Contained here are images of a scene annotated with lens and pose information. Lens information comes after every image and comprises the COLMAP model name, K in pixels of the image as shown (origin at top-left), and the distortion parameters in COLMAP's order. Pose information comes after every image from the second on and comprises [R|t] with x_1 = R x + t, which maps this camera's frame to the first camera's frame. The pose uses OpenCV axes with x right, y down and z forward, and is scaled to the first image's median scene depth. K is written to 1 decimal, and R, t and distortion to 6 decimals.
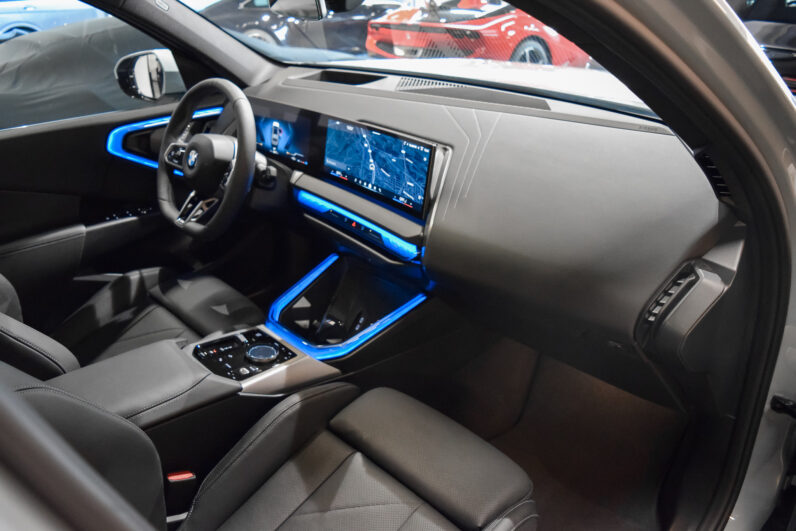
lens RADIAL K [[619.8, 0, 398.0], [0, 619.8, 265.5], [0, 0, 1]] dist [-0.070826, 0.006580]
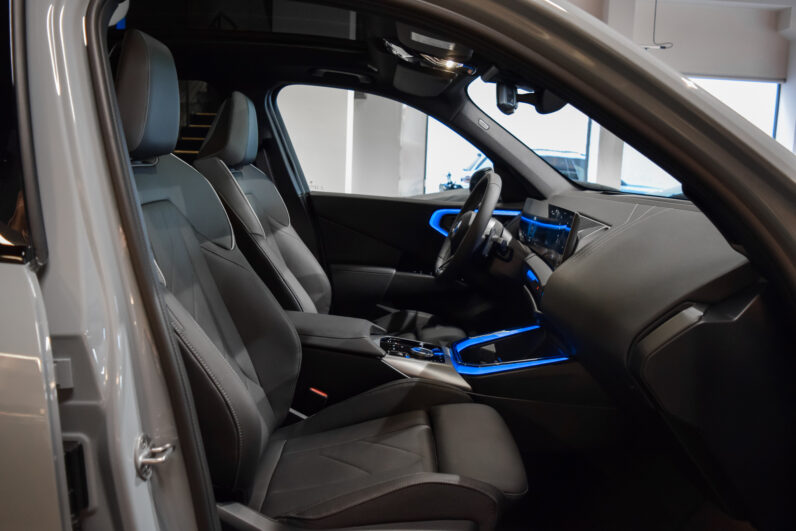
lens RADIAL K [[619.8, 0, 398.0], [0, 619.8, 265.5], [0, 0, 1]] dist [-0.070826, 0.006580]
pose [[0.724342, 0.171680, -0.667723, 0.453995], [-0.369899, 0.914077, -0.166244, 0.167739], [0.581810, 0.367408, 0.725609, -0.018632]]
